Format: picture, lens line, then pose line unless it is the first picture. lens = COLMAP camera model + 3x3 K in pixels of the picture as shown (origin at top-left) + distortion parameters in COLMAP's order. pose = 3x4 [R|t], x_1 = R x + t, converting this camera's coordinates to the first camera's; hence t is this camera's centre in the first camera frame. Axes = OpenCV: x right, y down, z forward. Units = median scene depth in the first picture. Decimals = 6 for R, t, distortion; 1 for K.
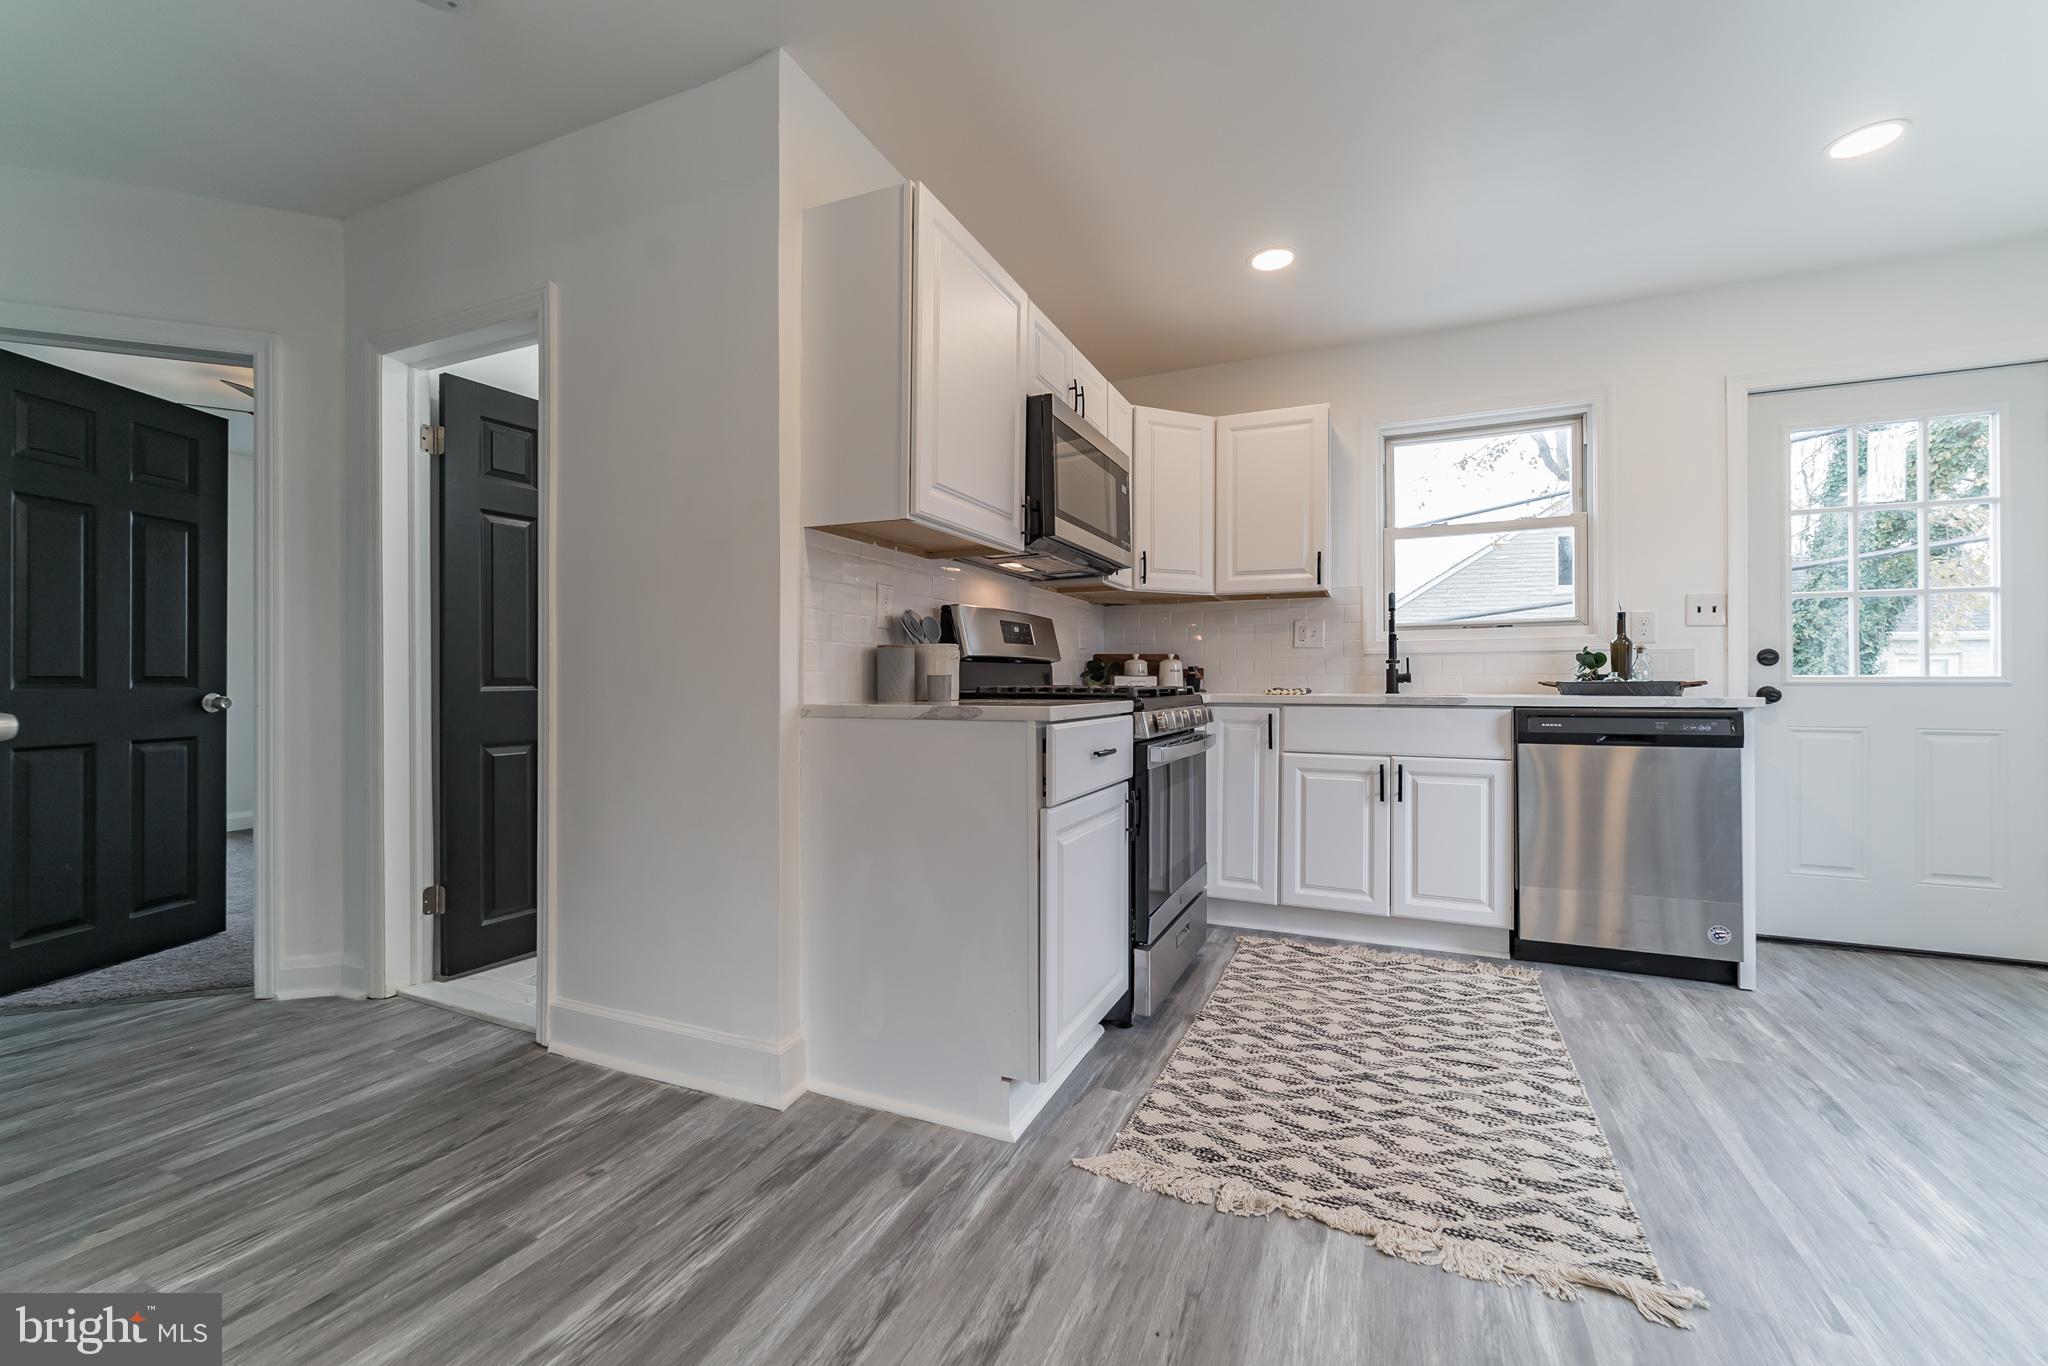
lens RADIAL K [[828.3, 0, 1020.1], [0, 828.3, 681.1], [0, 0, 1]] dist [0.002638, -0.002770]
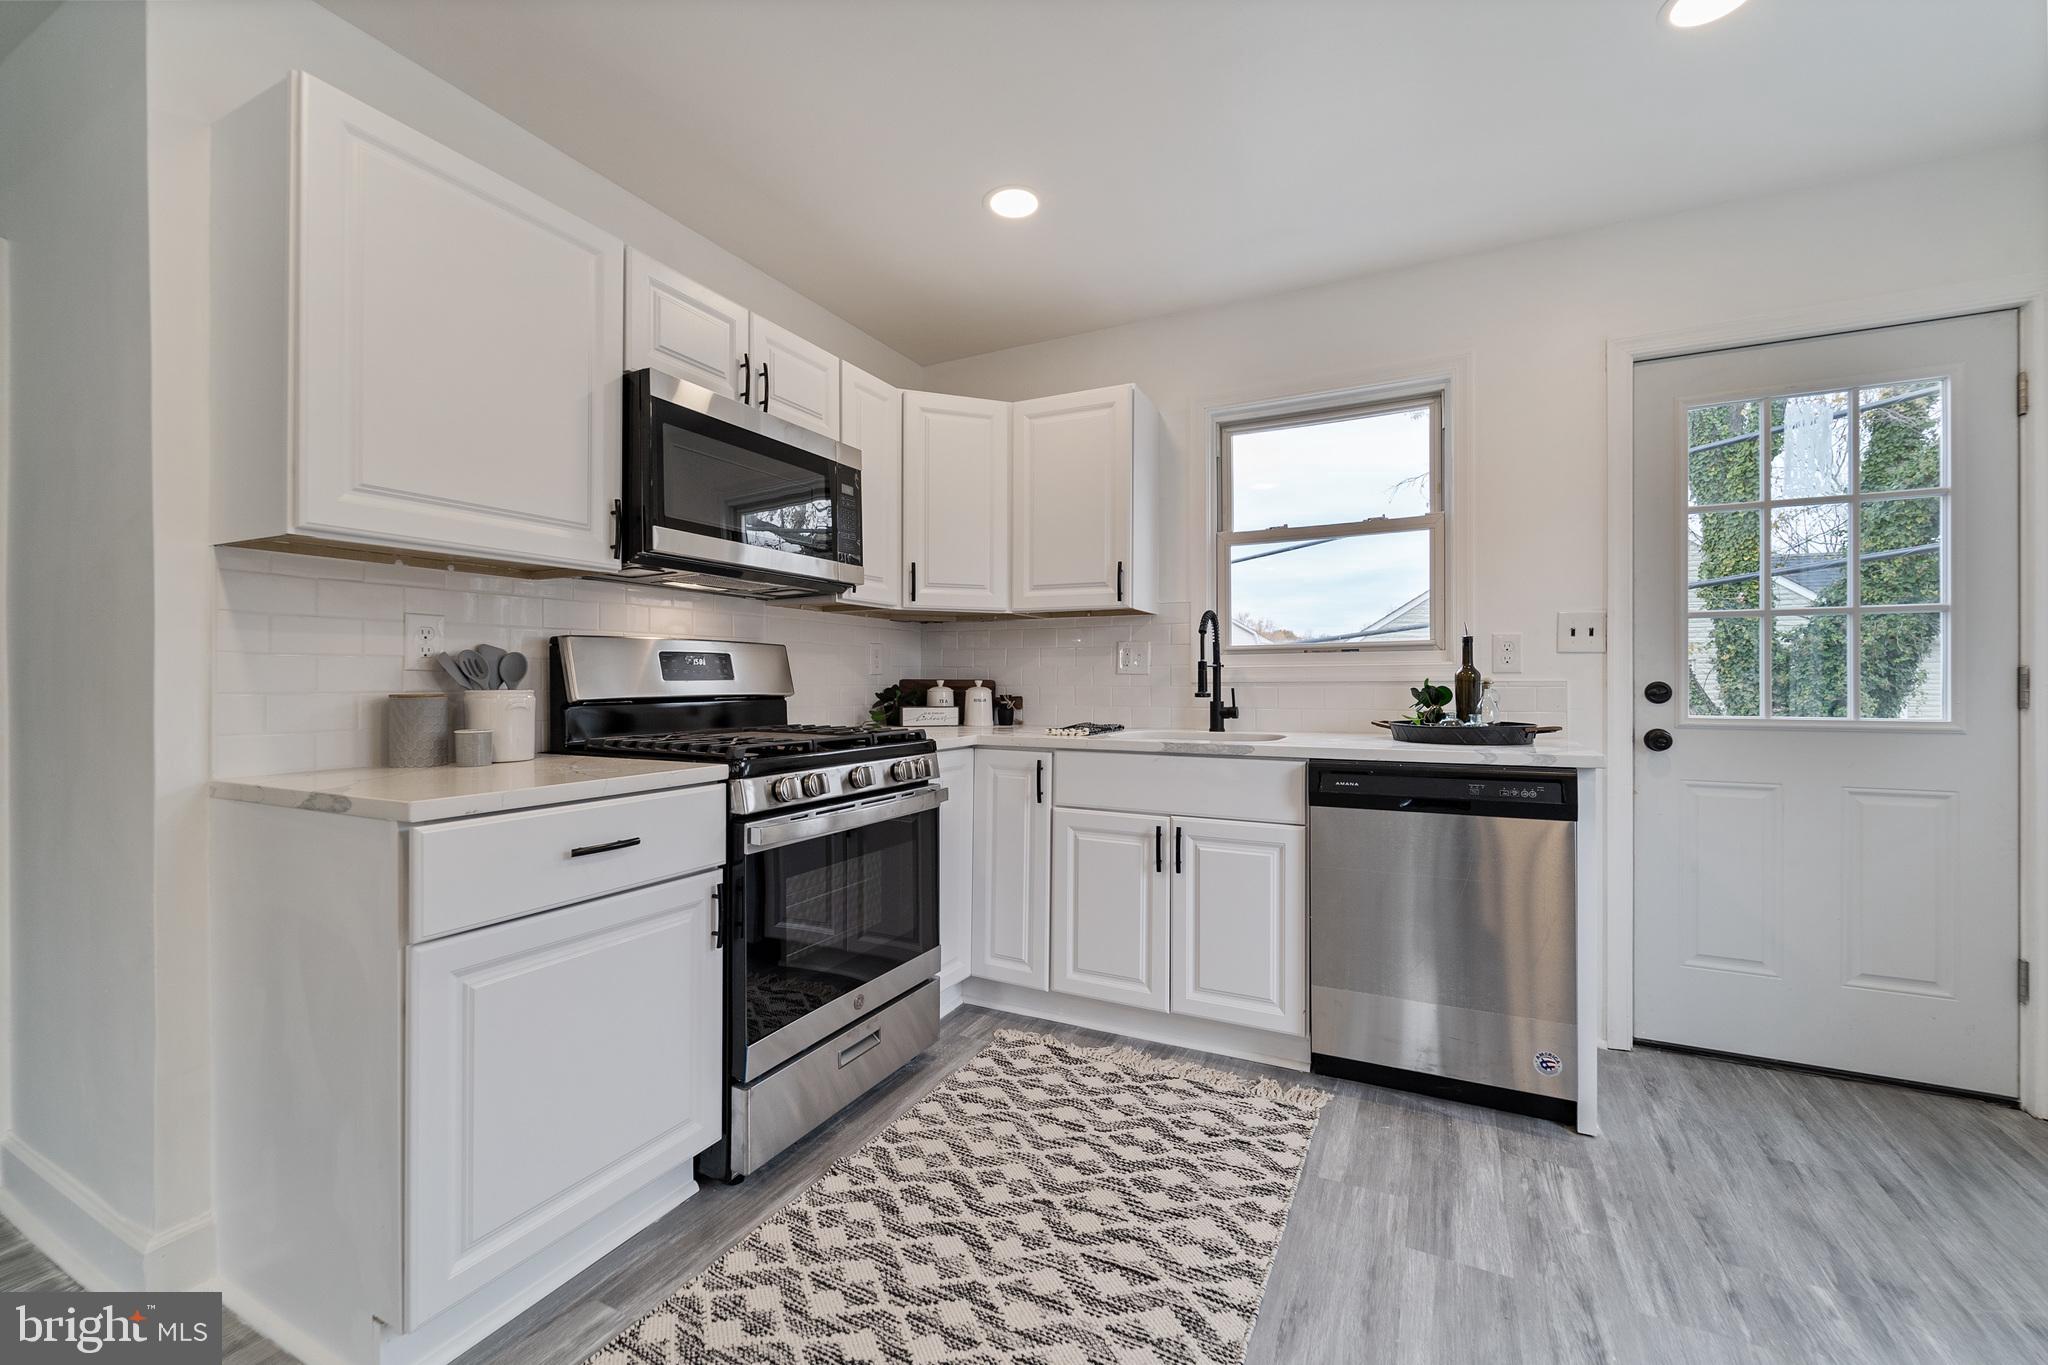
lens RADIAL K [[828.3, 0, 1020.6], [0, 828.3, 685.1], [0, 0, 1]] dist [0.002638, -0.002770]
pose [[0.999138, 0.000295, -0.041518, 0.356008], [-0.000101, 0.999989, 0.004672, -0.043554], [0.041519, -0.004663, 0.999127, 0.196998]]
